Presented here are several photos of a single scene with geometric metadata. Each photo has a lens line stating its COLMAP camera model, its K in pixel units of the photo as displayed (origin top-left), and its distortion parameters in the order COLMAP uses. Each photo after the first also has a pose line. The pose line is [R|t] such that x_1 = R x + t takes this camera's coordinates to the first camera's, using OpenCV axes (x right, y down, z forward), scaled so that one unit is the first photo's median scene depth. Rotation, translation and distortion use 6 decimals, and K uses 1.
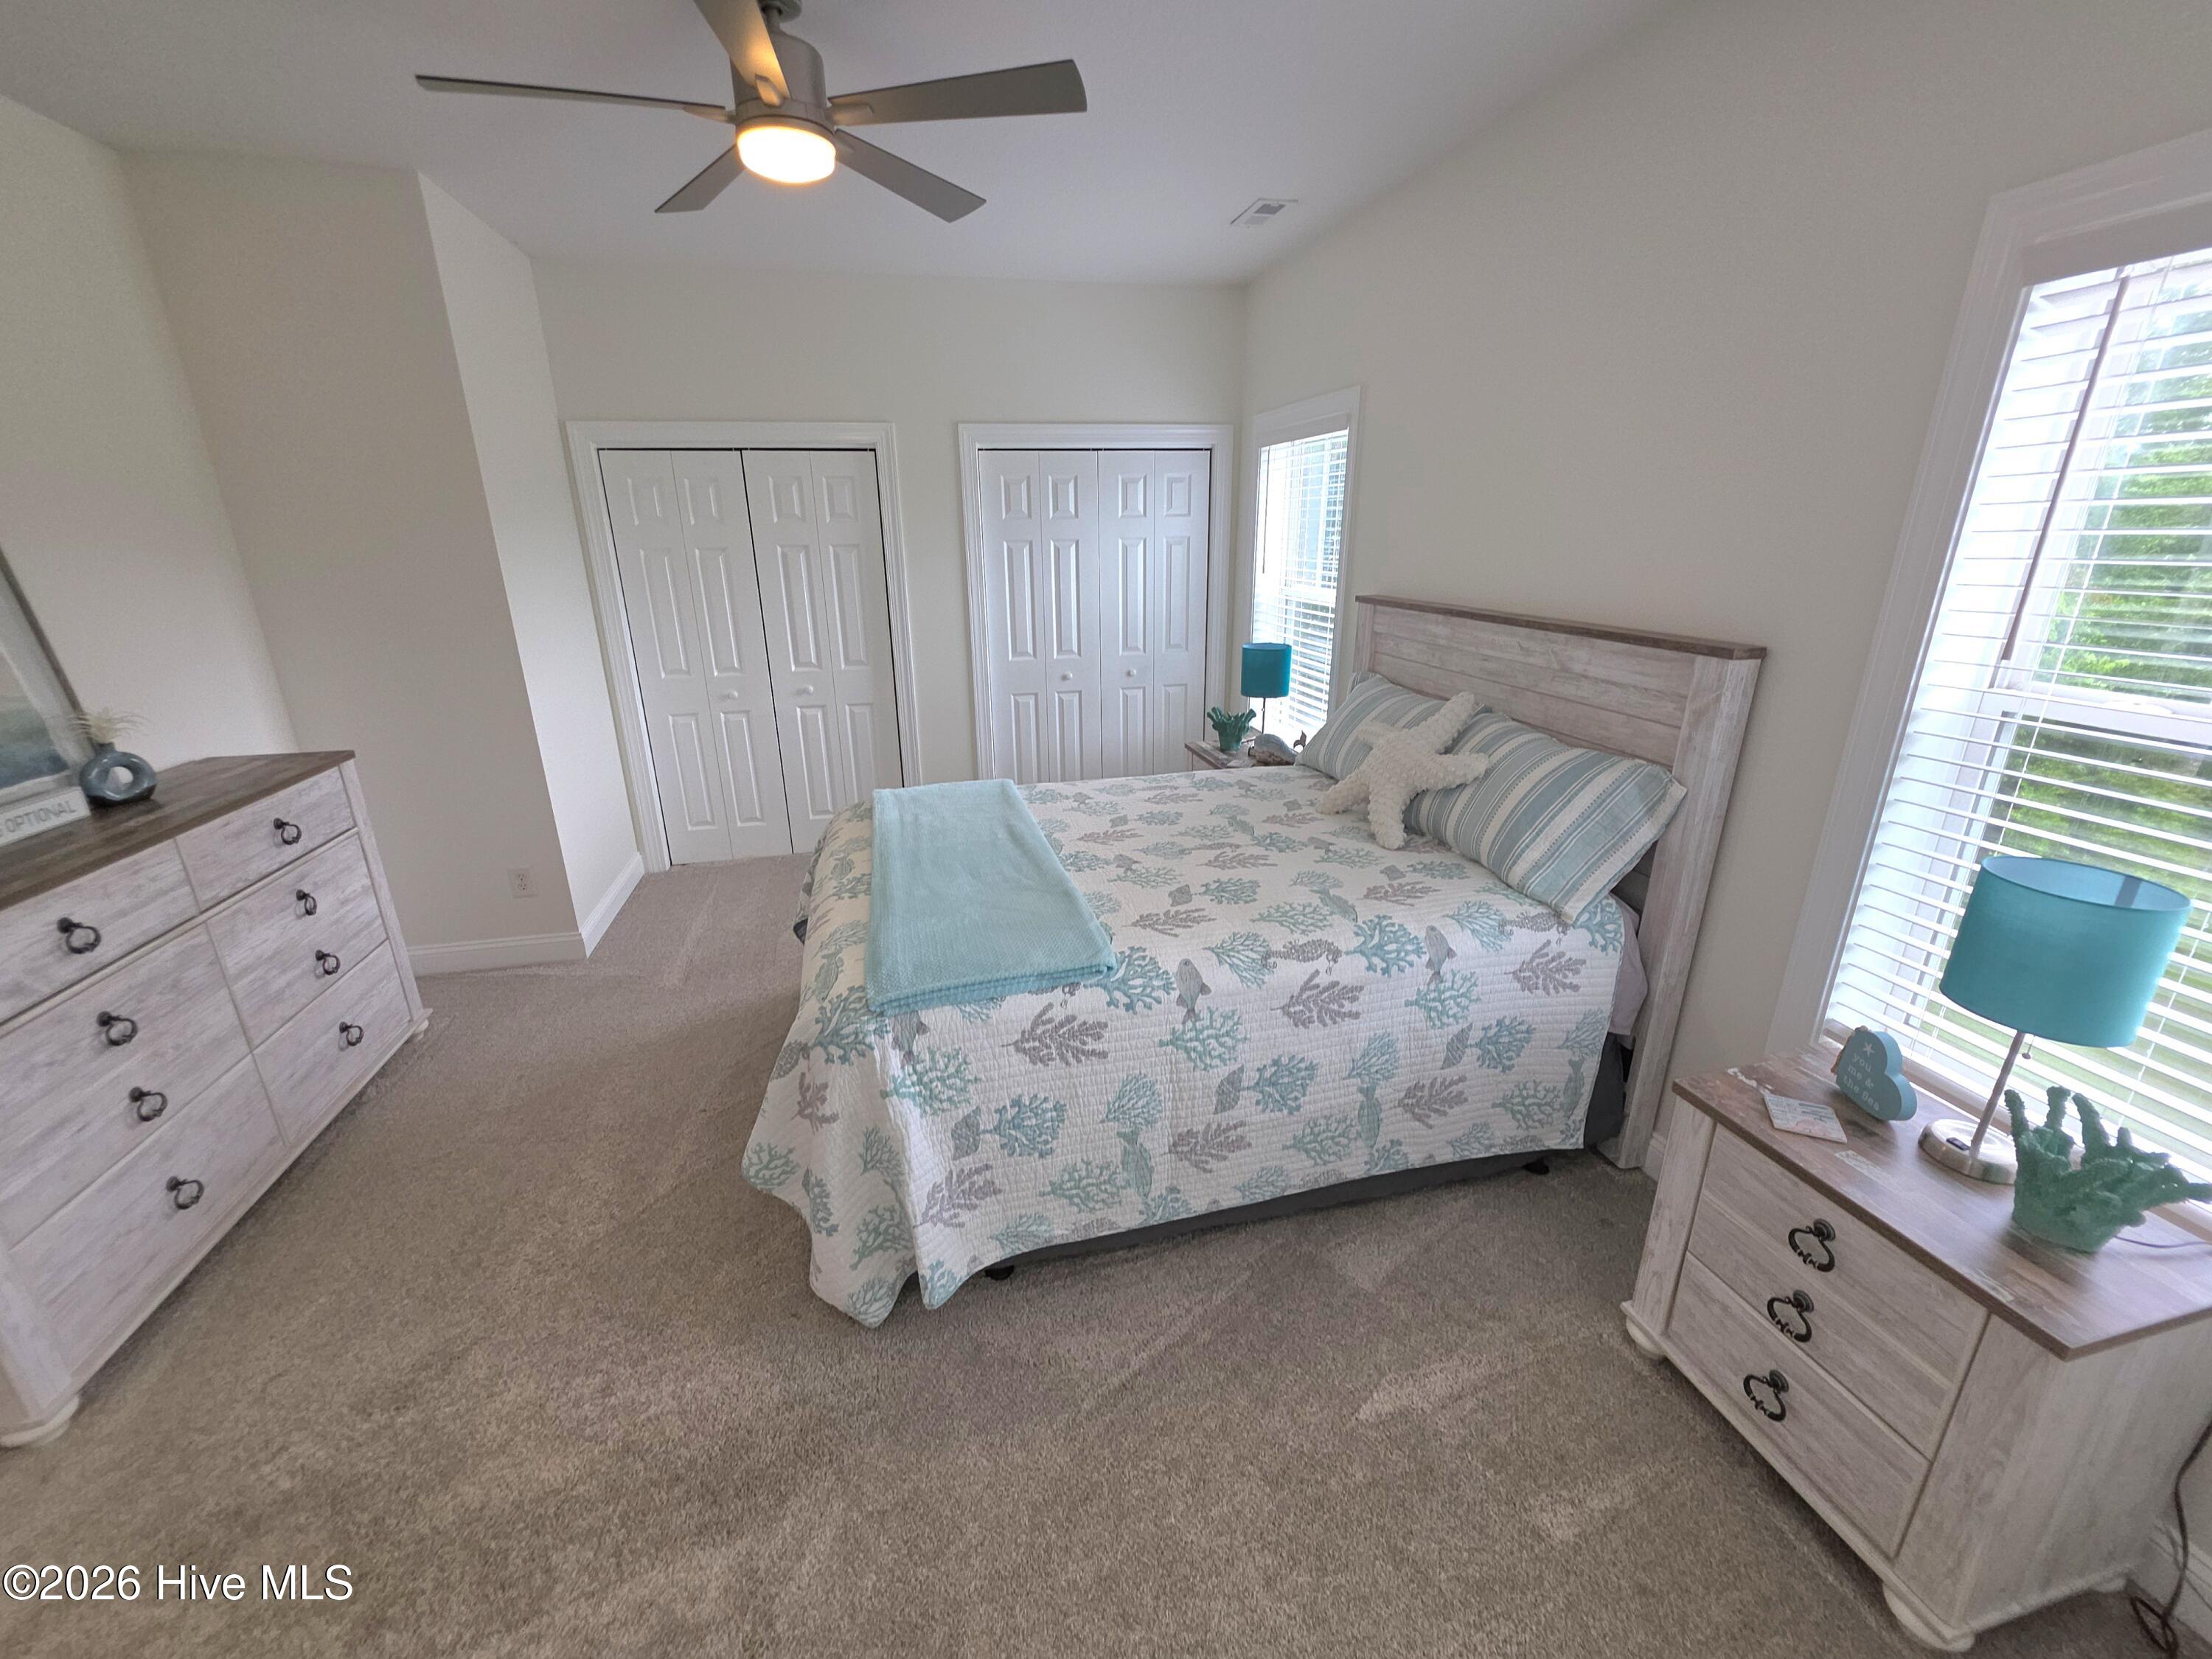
lens RADIAL K [[879.4, 0, 1102.4], [0, 879.4, 825.5], [0, 0, 1]] dist [-0.001634, 0.000077]
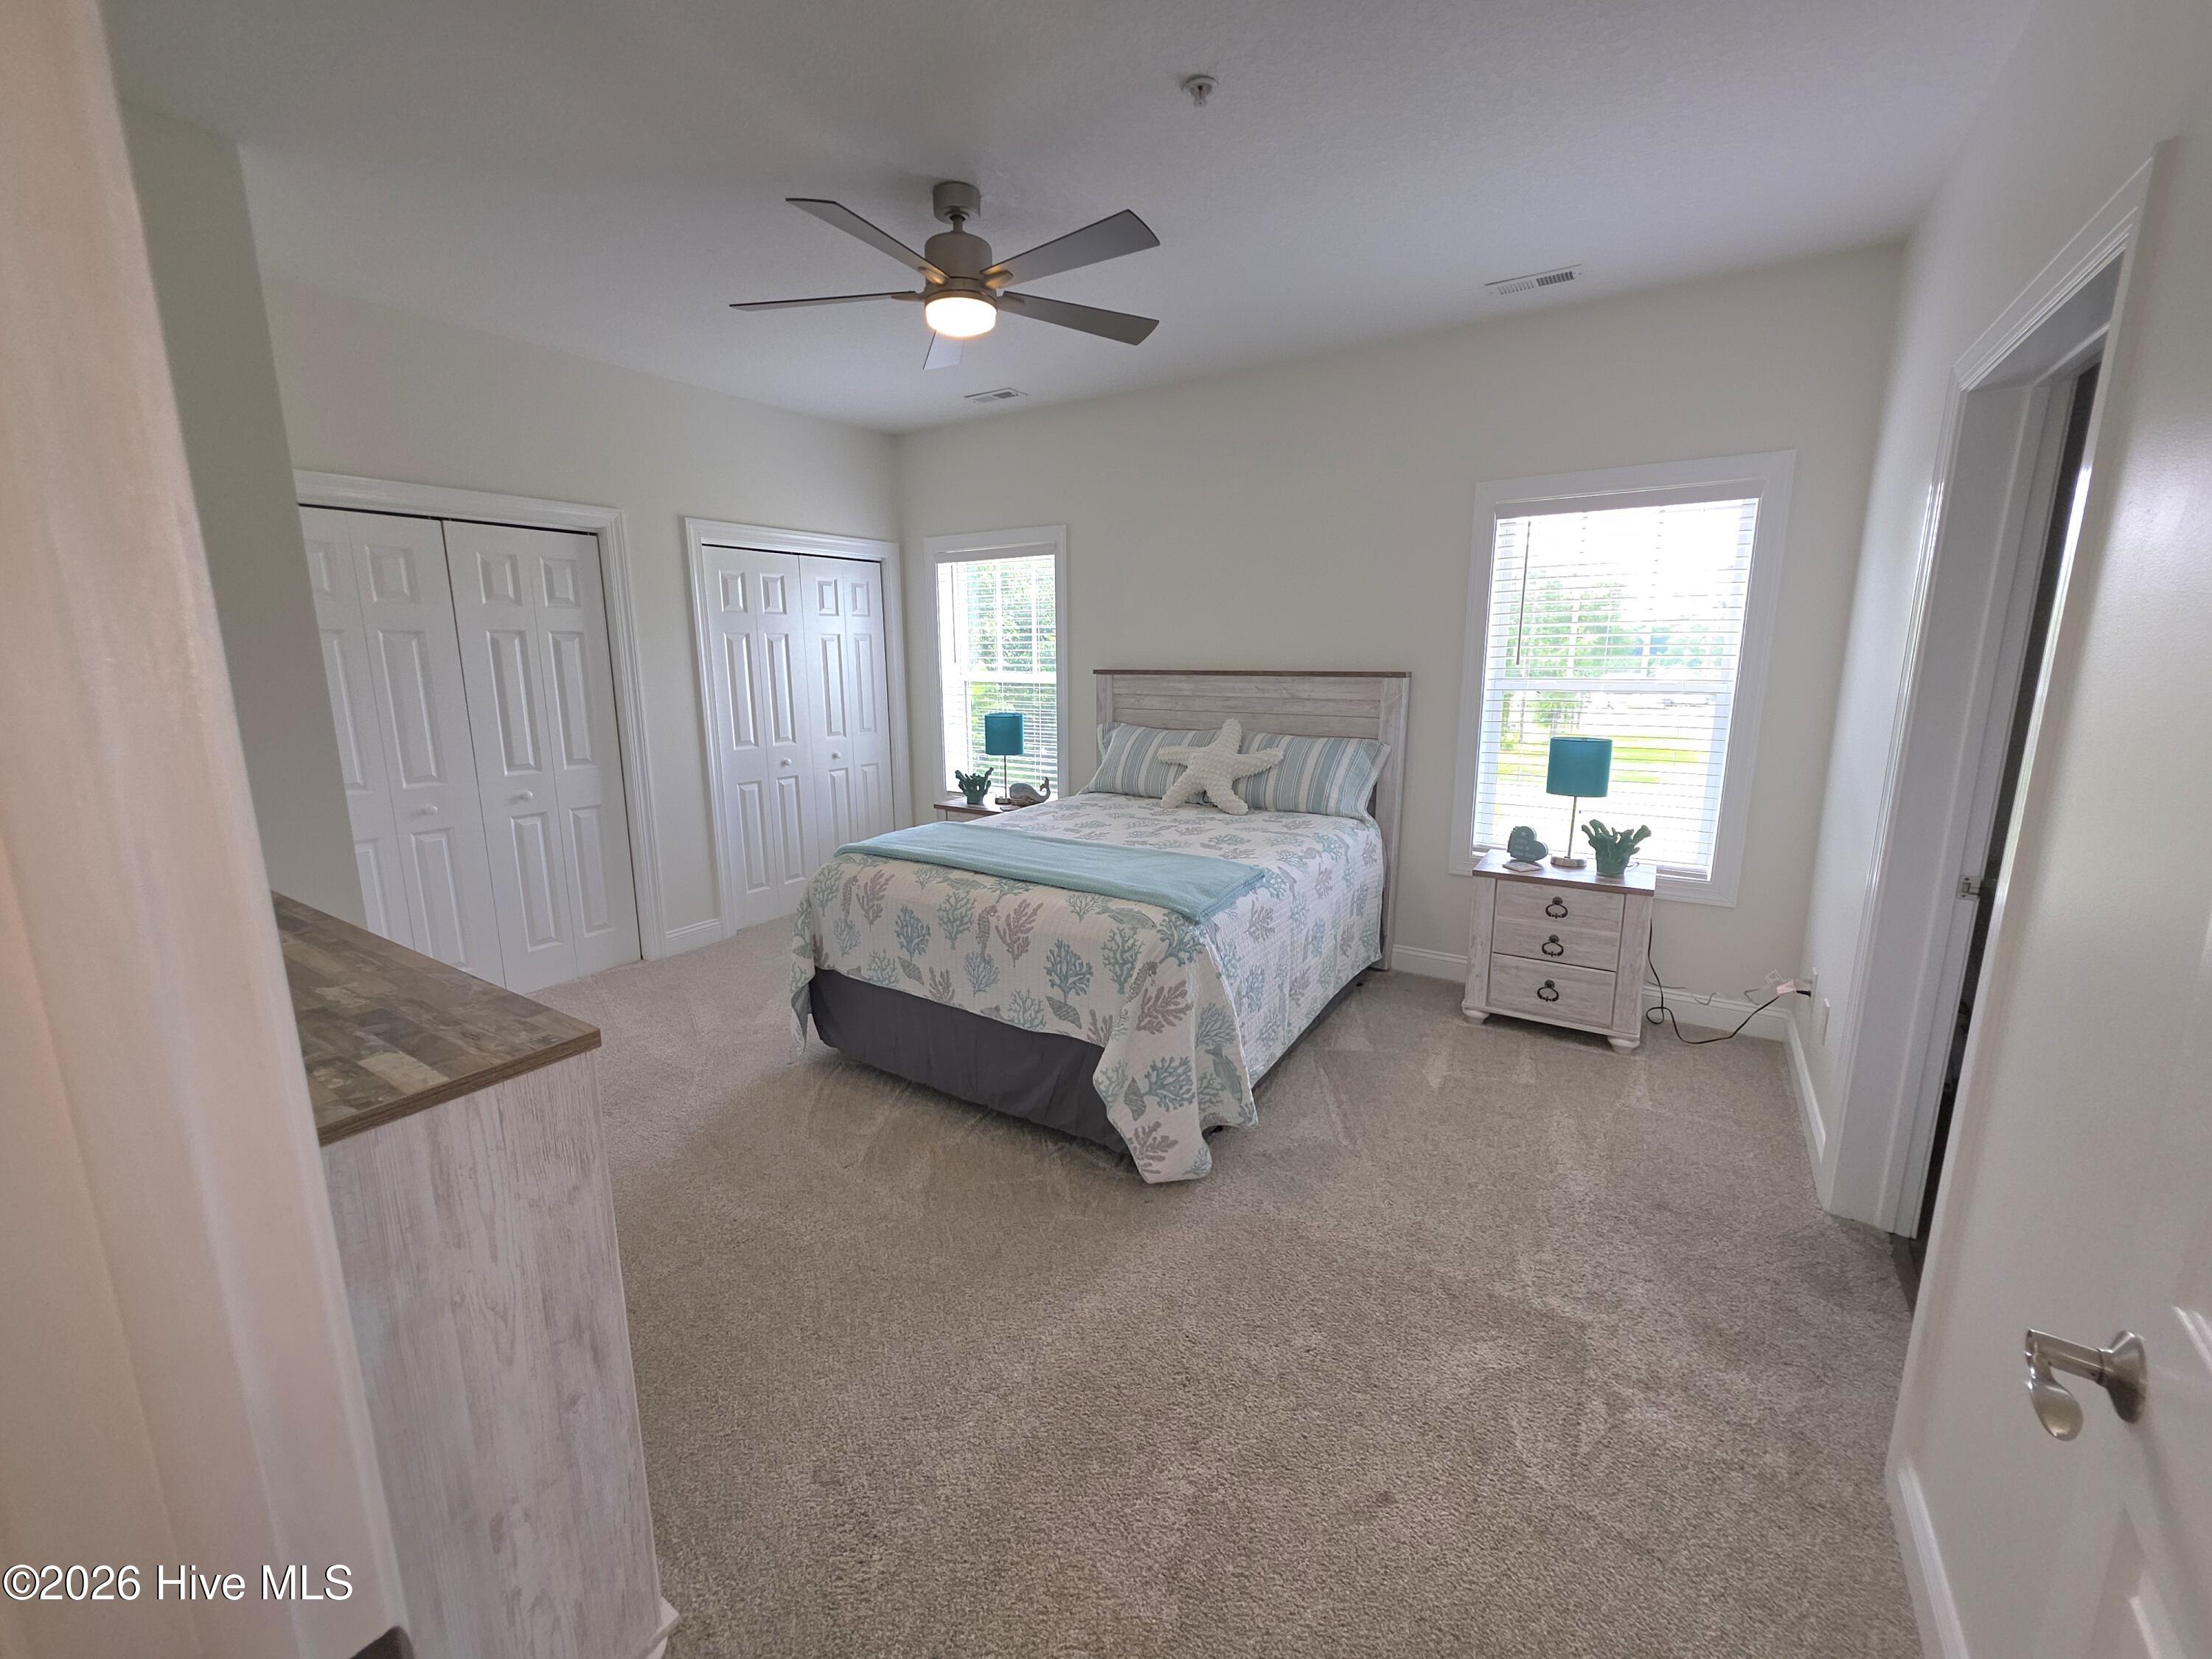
lens RADIAL K [[879.4, 0, 1099.0], [0, 879.4, 827.0], [0, 0, 1]] dist [-0.001634, 0.000077]
pose [[0.724234, -0.126665, 0.677821, -0.960589], [0.219420, 0.974223, -0.052390, 0.077237], [-0.653713, 0.186670, 0.733358, 0.033769]]
